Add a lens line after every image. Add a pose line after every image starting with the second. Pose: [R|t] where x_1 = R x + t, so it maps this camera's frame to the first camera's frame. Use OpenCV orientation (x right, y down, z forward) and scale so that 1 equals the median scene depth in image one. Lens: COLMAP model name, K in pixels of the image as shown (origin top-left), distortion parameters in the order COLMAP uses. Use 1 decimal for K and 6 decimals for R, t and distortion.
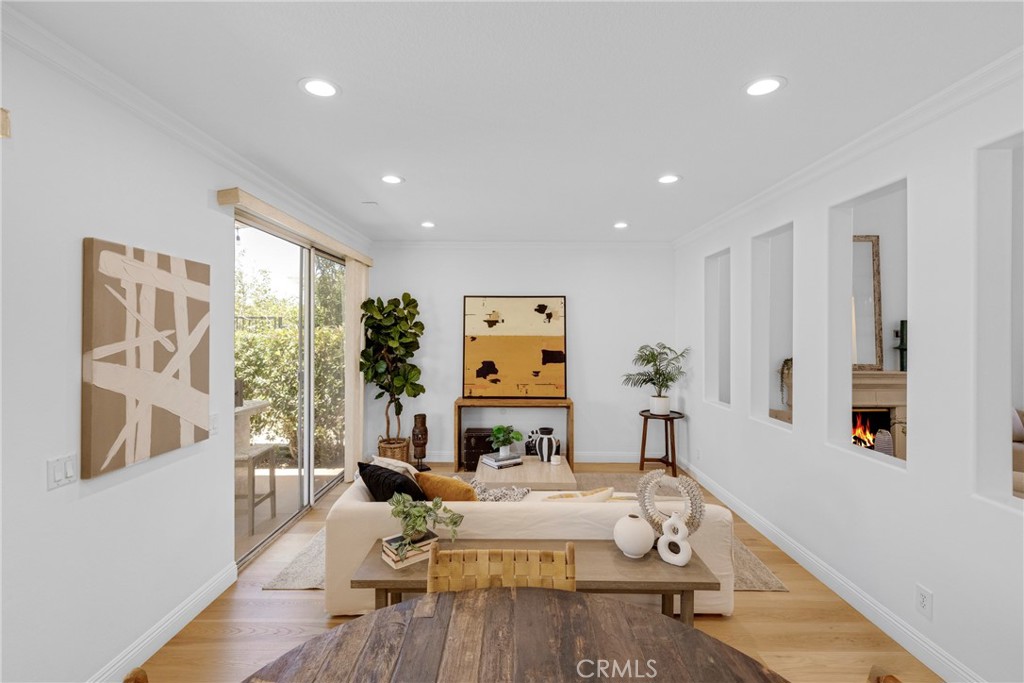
lens RADIAL K [[471.1, 0, 513.8], [0, 471.1, 333.0], [0, 0, 1]] dist [0.008239, -0.001814]
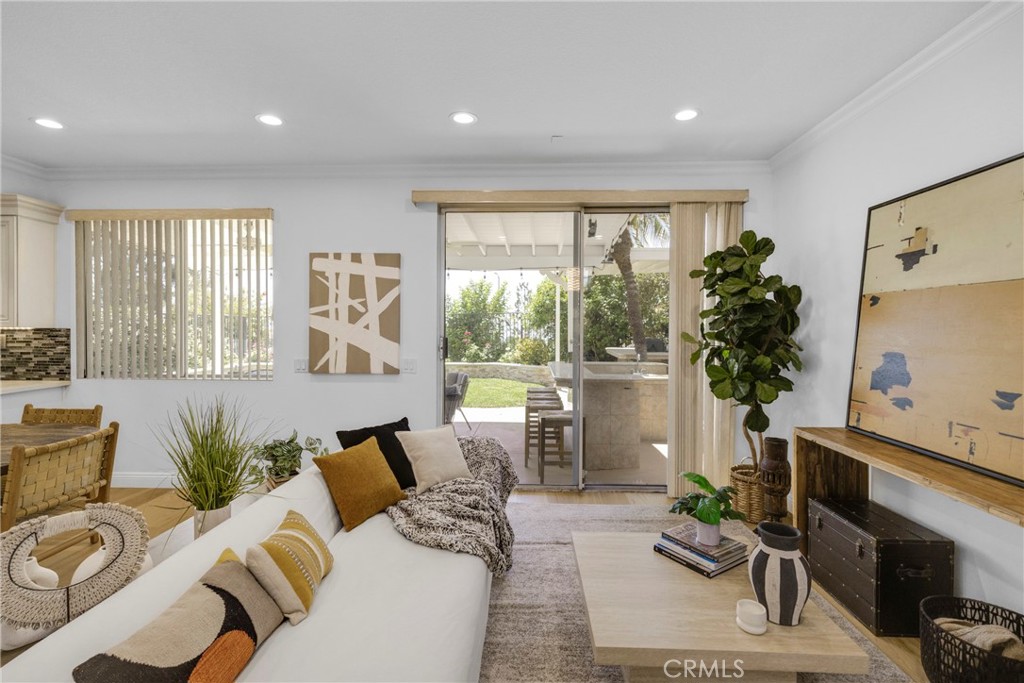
lens RADIAL K [[471.1, 0, 502.8], [0, 471.1, 333.3], [0, 0, 1]] dist [0.008239, -0.001814]
pose [[-0.045932, 0.006820, -0.998921, 0.385054], [-0.007181, 0.999949, 0.007157, 0.043337], [0.998919, 0.007501, -0.045881, 0.693284]]
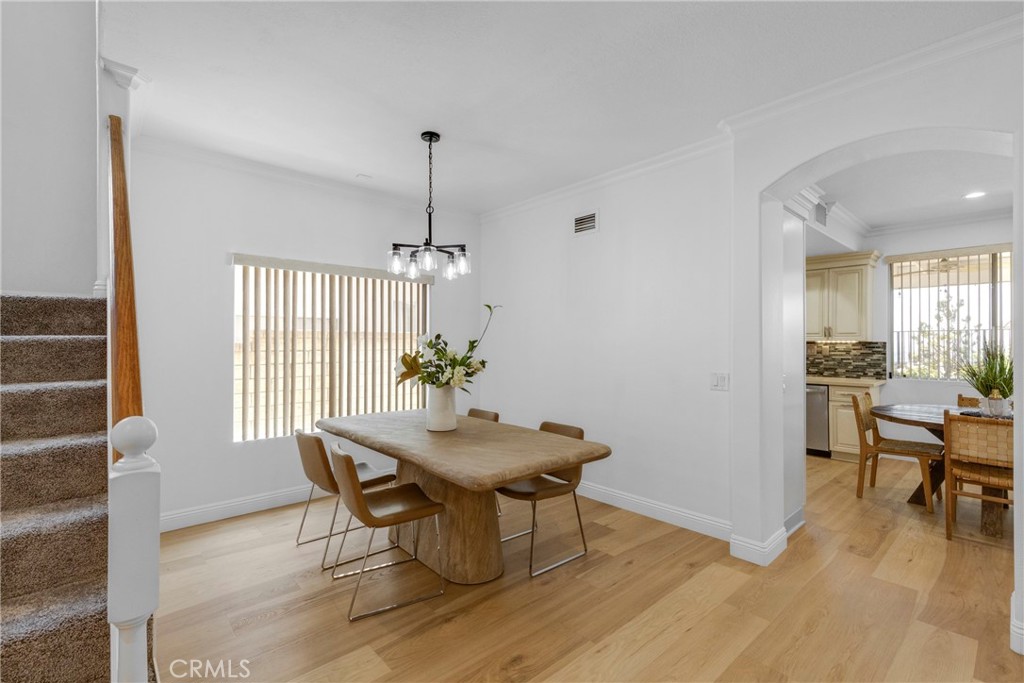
lens RADIAL K [[471.1, 0, 531.0], [0, 471.1, 338.6], [0, 0, 1]] dist [0.008239, -0.001814]
pose [[-0.732225, -0.004895, -0.681045, 0.932367], [-0.005849, 0.999982, -0.000898, 0.044063], [0.681038, 0.003326, -0.732241, 0.202845]]
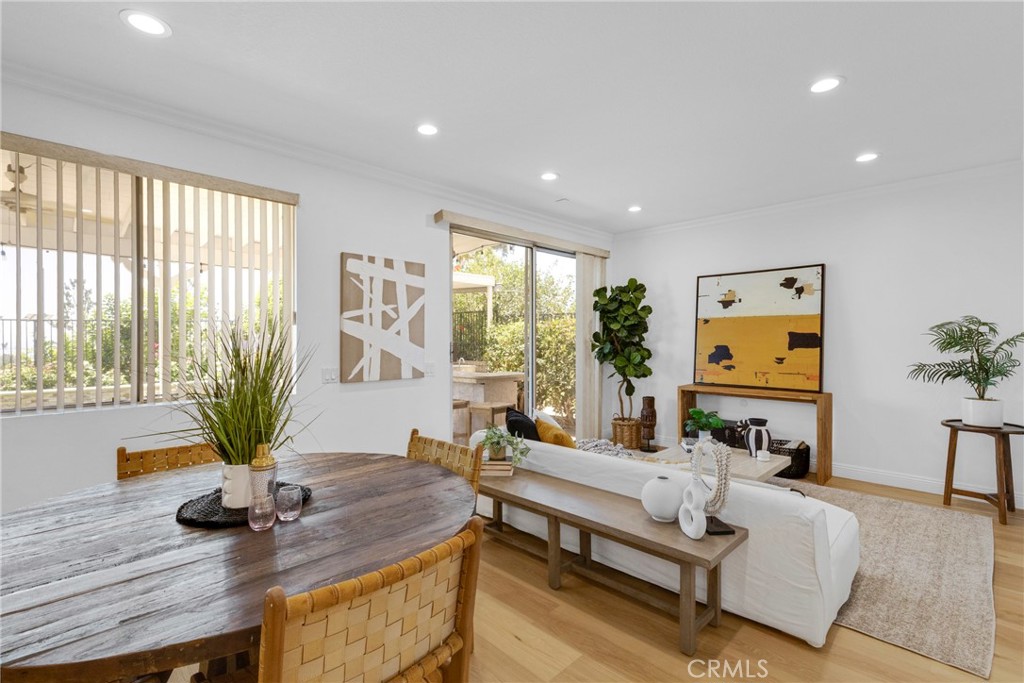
lens RADIAL K [[471.1, 0, 502.0], [0, 471.1, 339.3], [0, 0, 1]] dist [0.008239, -0.001814]
pose [[0.698482, -0.004137, -0.715616, 0.309690], [0.000332, 0.999985, -0.005456, 0.054148], [0.715628, 0.003573, 0.698473, 0.059381]]
